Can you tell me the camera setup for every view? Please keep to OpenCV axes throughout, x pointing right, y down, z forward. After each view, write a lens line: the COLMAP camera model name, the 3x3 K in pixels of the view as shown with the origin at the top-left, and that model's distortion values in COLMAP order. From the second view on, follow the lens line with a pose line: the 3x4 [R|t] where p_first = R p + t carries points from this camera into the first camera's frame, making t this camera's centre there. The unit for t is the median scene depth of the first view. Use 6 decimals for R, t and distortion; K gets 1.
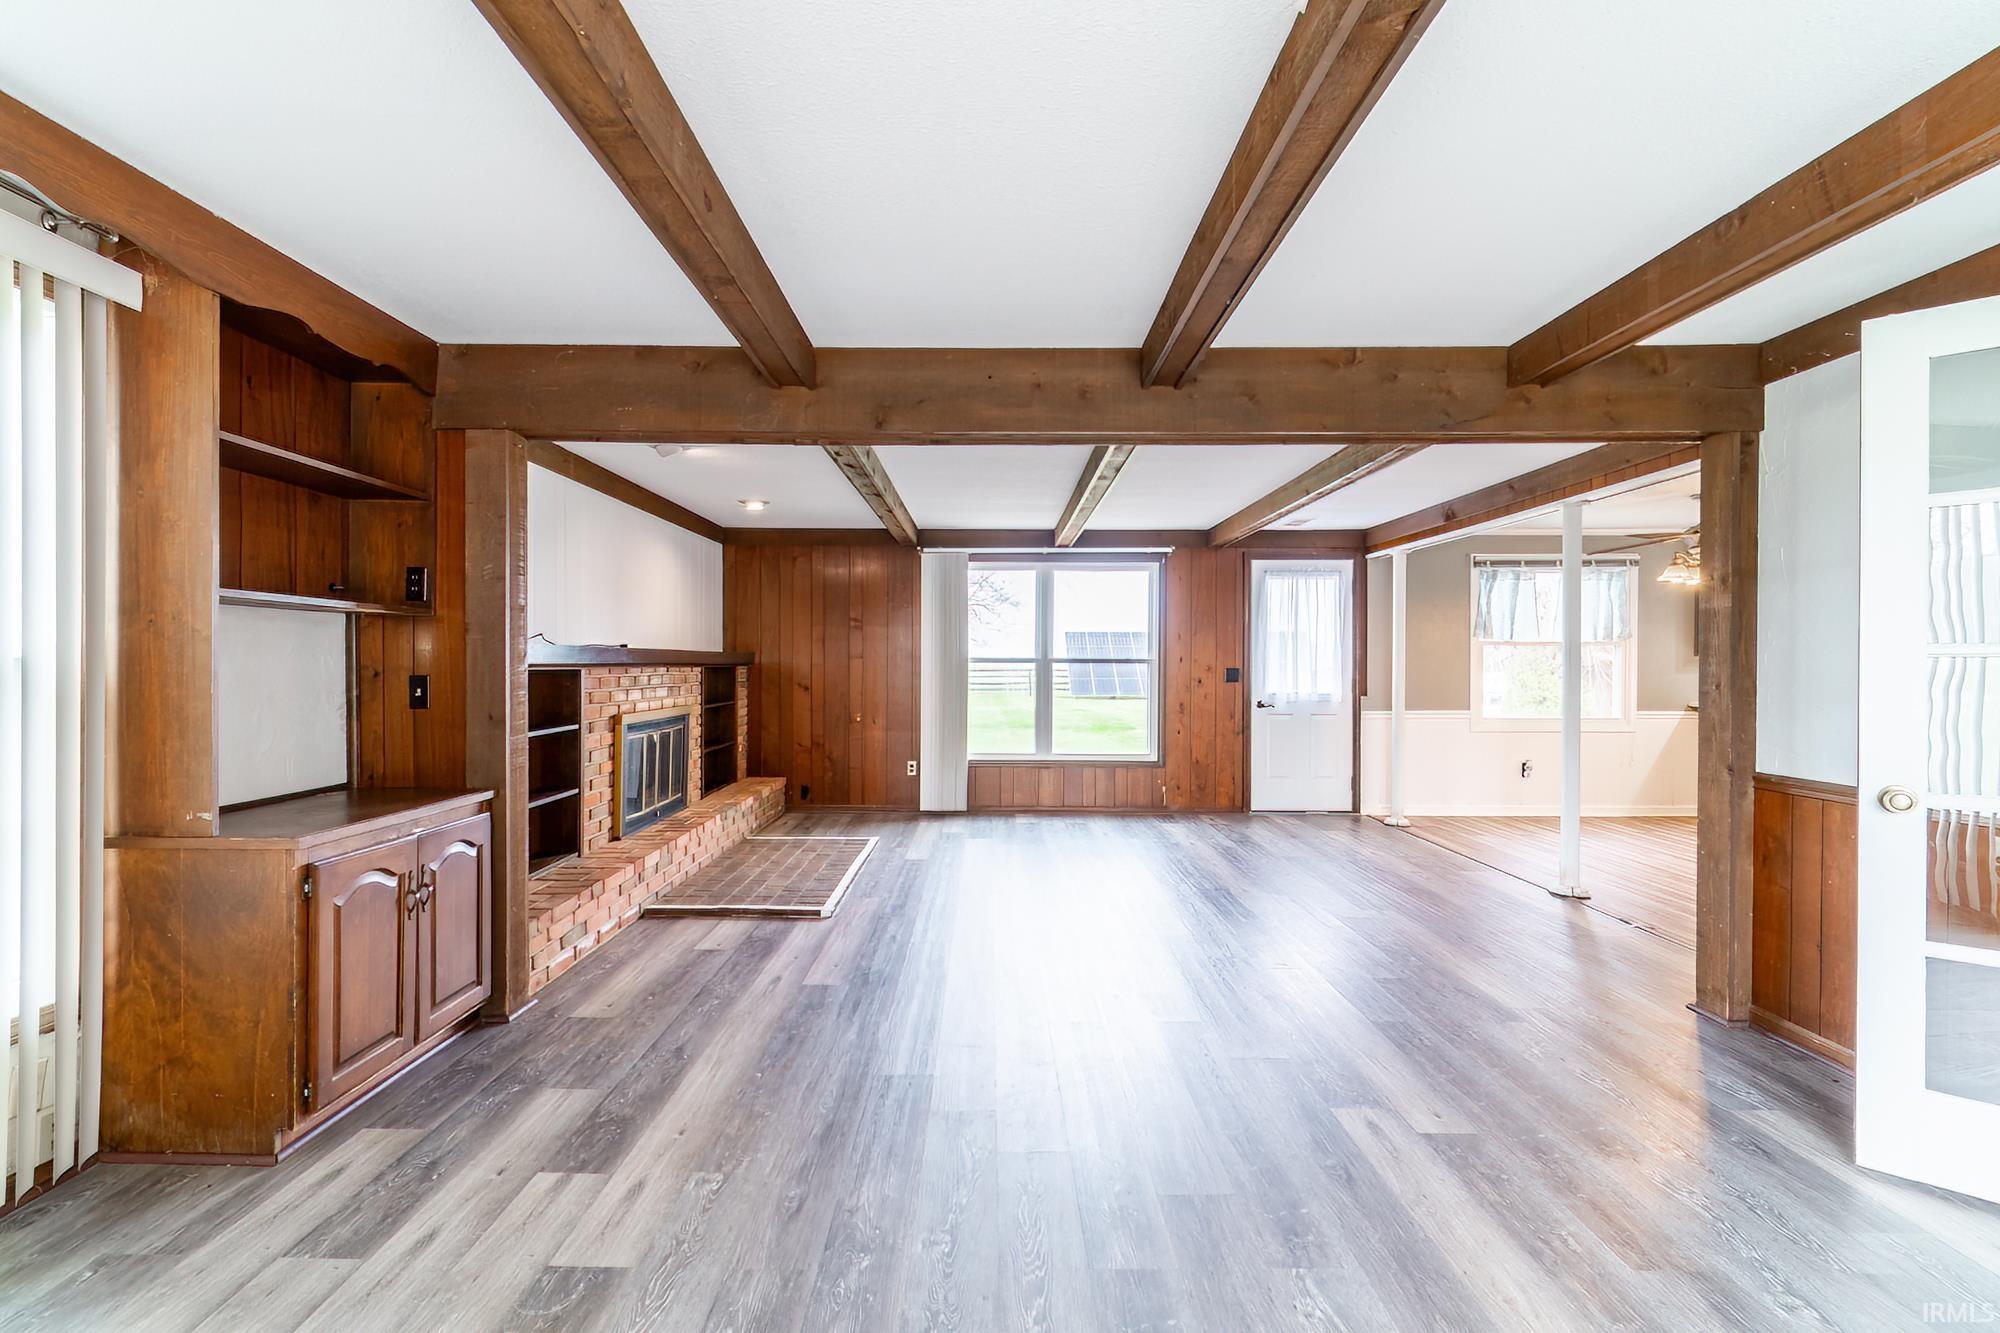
lens RADIAL K [[900.0, 0, 997.5], [0, 900.0, 663.1], [0, 0, 1]] dist [0.002566, -0.001073]
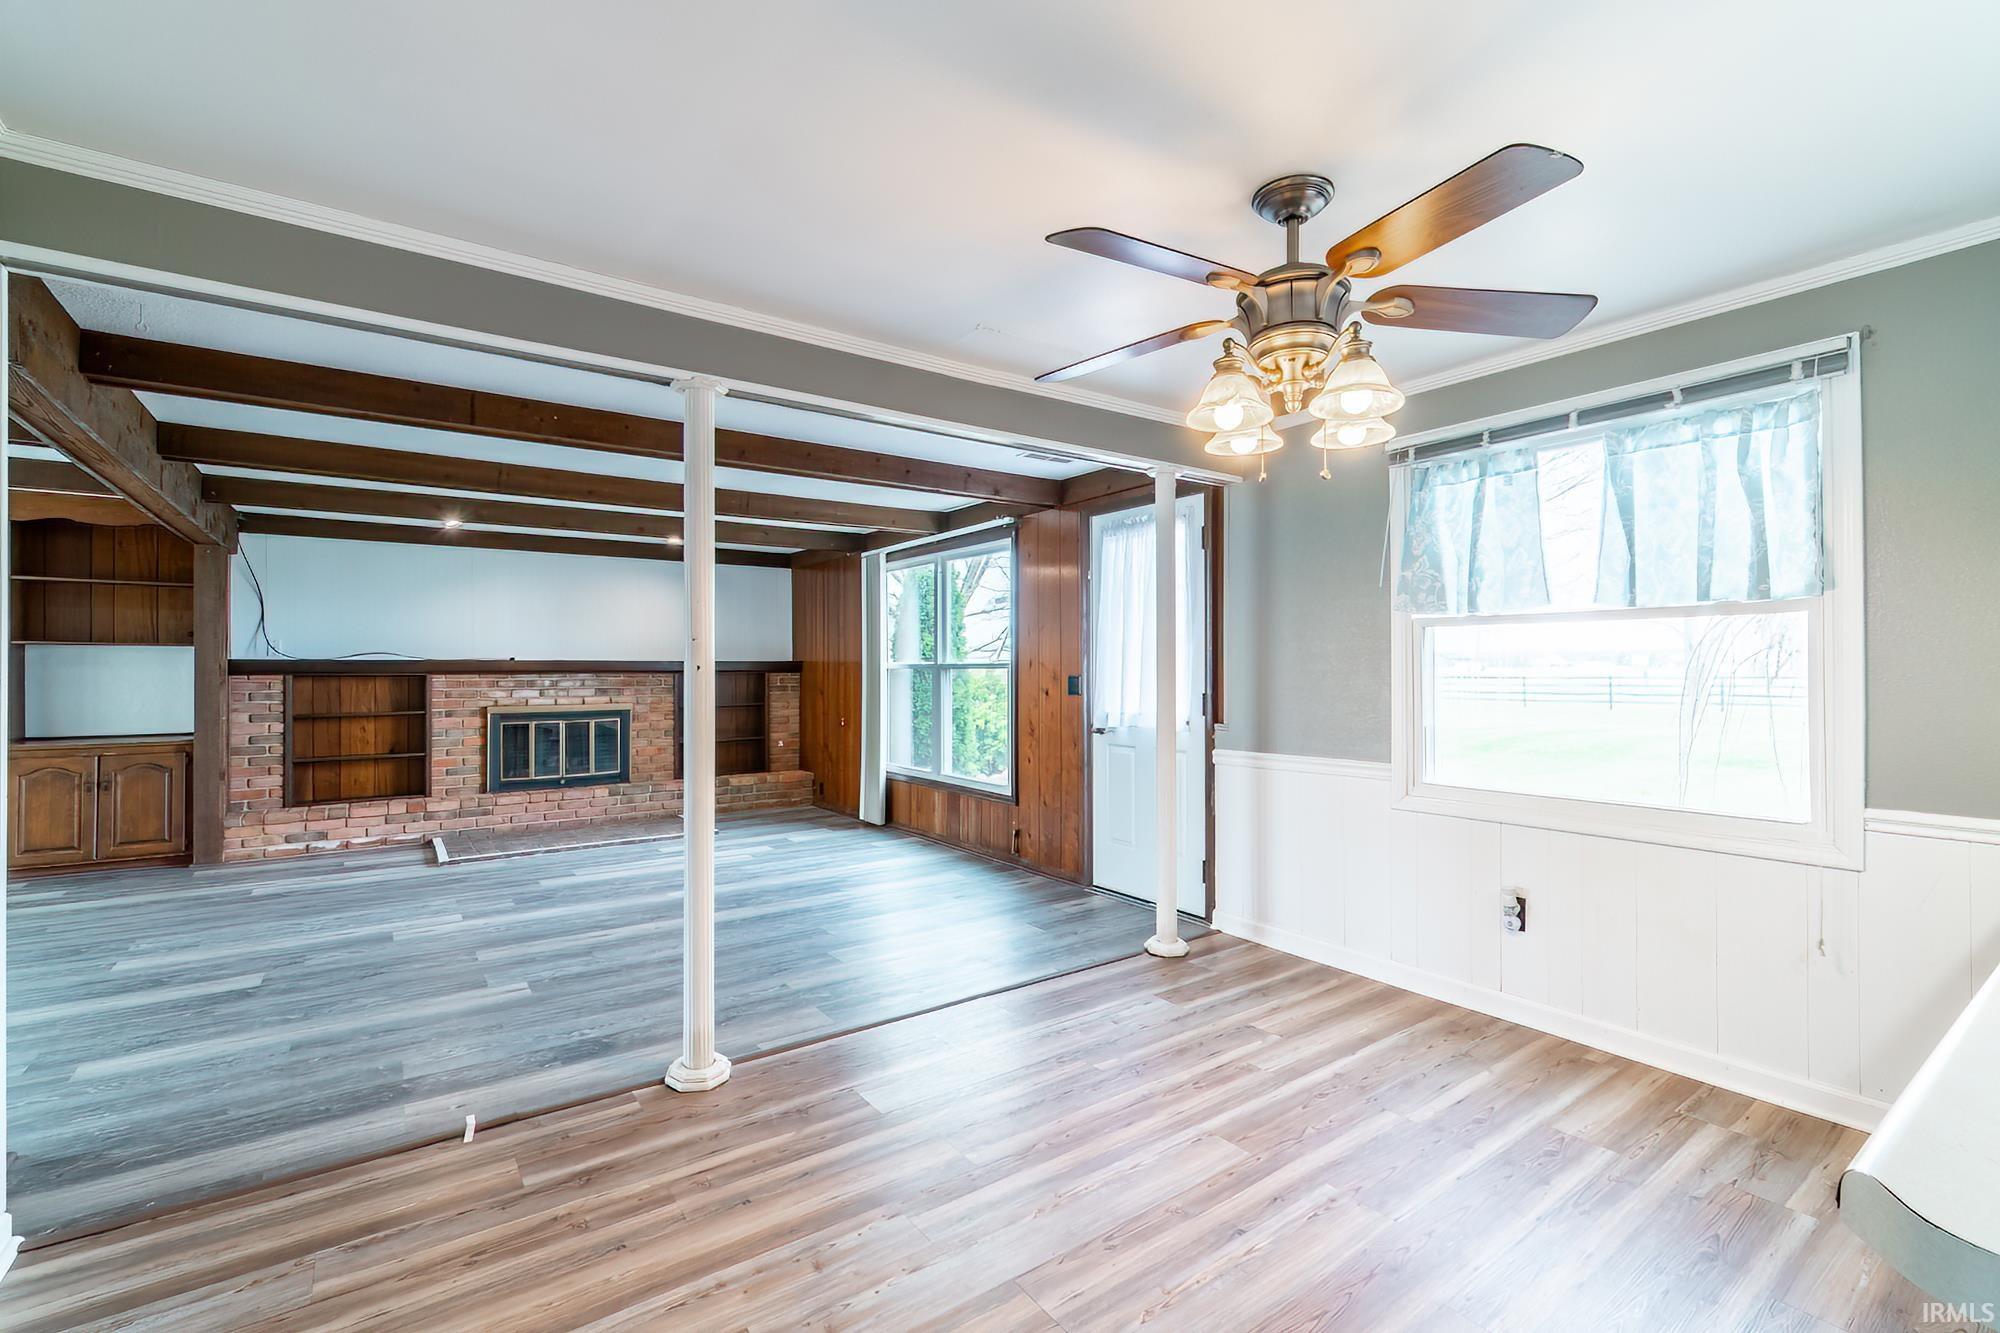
lens RADIAL K [[900.0, 0, 976.0], [0, 900.0, 670.8], [0, 0, 1]] dist [0.002566, -0.001073]
pose [[0.561190, -0.000892, -0.827687, 0.798480], [0.005024, 0.999985, 0.002329, -0.000062], [0.827672, -0.005466, 0.561185, 0.544680]]
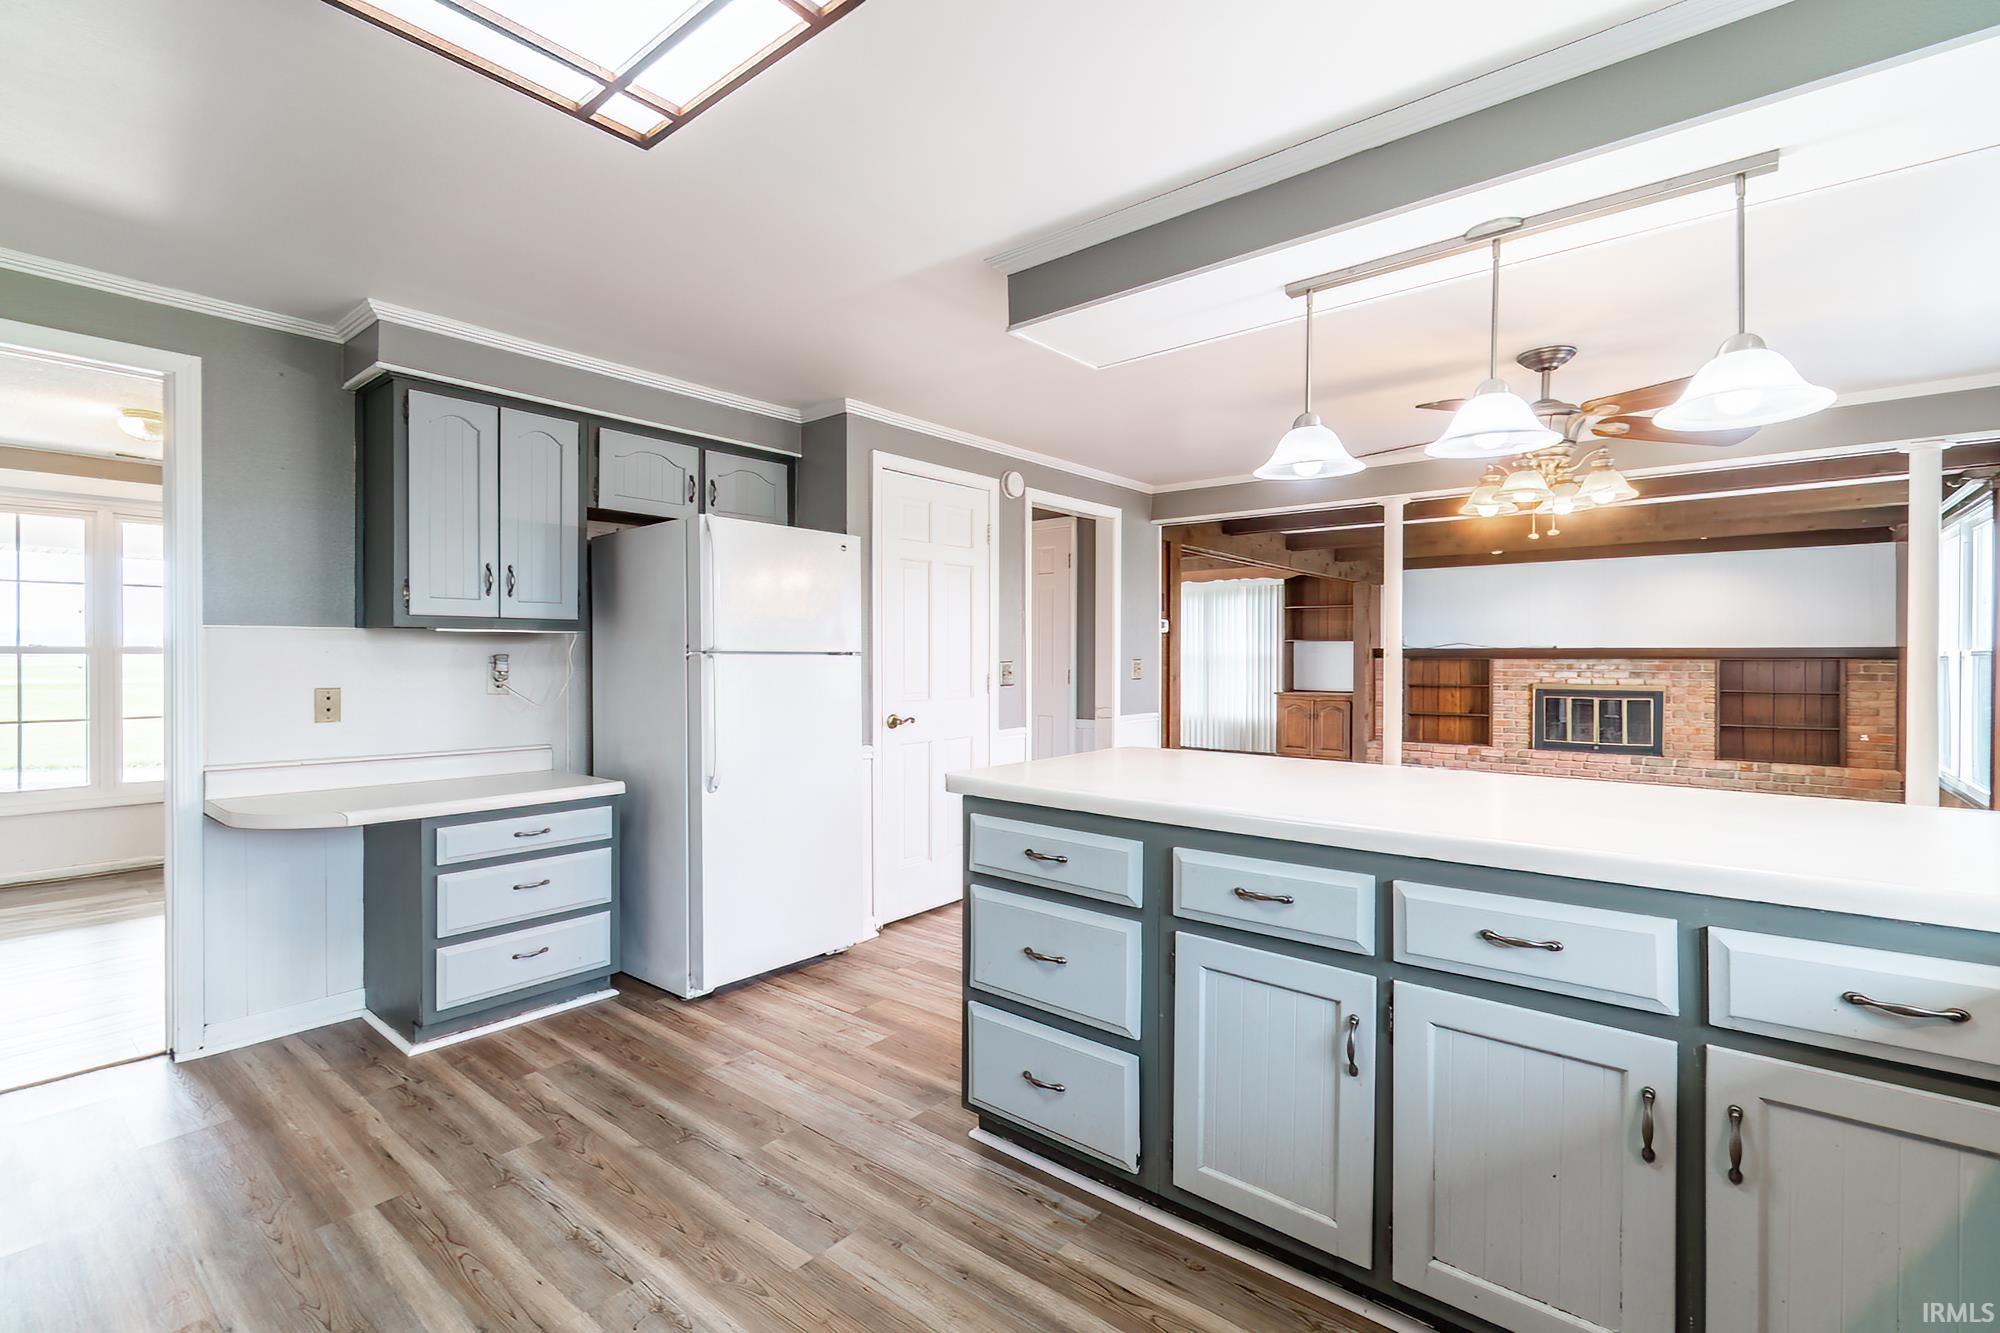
lens RADIAL K [[900.0, 0, 1002.9], [0, 900.0, 666.8], [0, 0, 1]] dist [0.002566, -0.001073]
pose [[-0.632817, 0.009896, -0.774238, 1.156112], [0.001511, 0.999932, 0.011546, -0.001099], [0.774300, 0.006136, -0.632789, 0.871827]]
